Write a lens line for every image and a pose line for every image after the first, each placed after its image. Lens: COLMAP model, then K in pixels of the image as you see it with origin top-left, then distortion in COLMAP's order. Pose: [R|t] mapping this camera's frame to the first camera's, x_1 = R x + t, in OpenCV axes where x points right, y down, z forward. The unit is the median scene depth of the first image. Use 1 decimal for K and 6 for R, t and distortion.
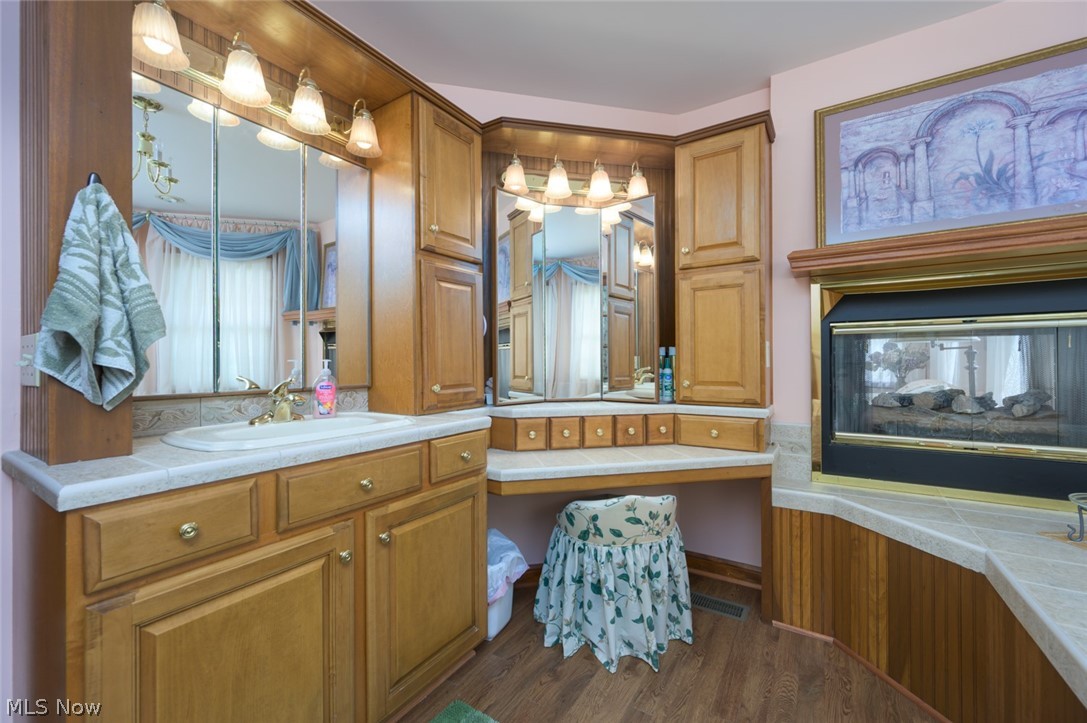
lens RADIAL K [[449.1, 0, 543.5], [0, 449.1, 361.5], [0, 0, 1]] dist [-0.001361, 0.000306]
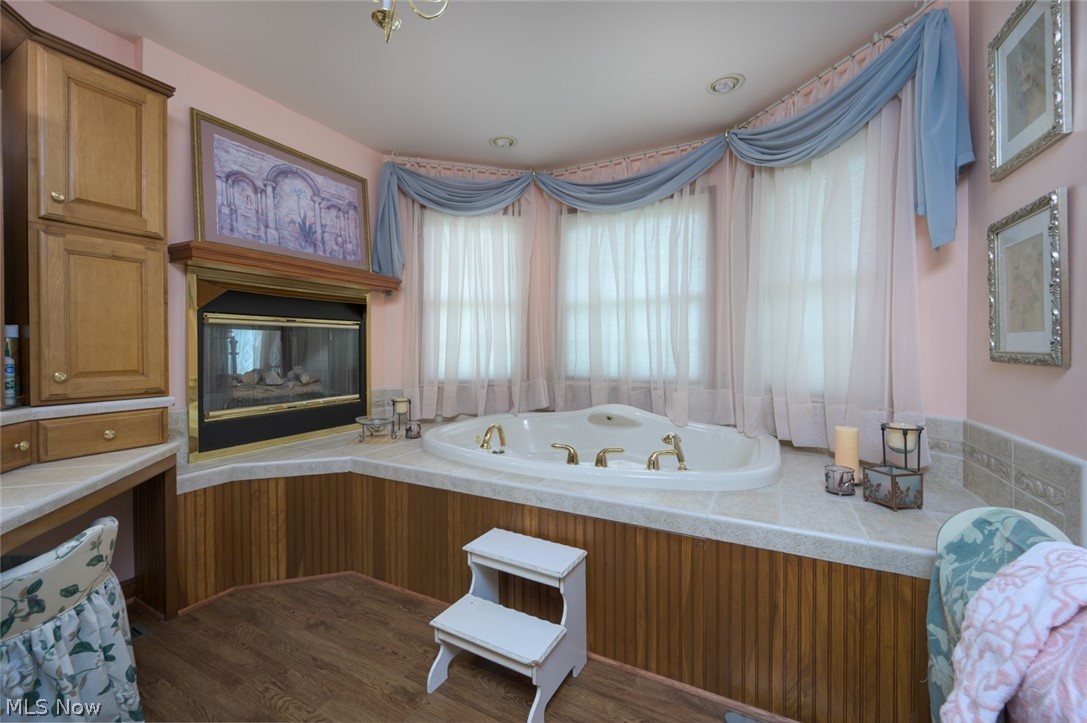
lens RADIAL K [[449.1, 0, 543.5], [0, 449.1, 361.5], [0, 0, 1]] dist [-0.001361, 0.000306]
pose [[-0.112121, -0.022888, 0.993431, -0.588451], [0.006362, 0.999698, 0.023751, 0.013779], [-0.993674, 0.008983, -0.111942, 0.337242]]
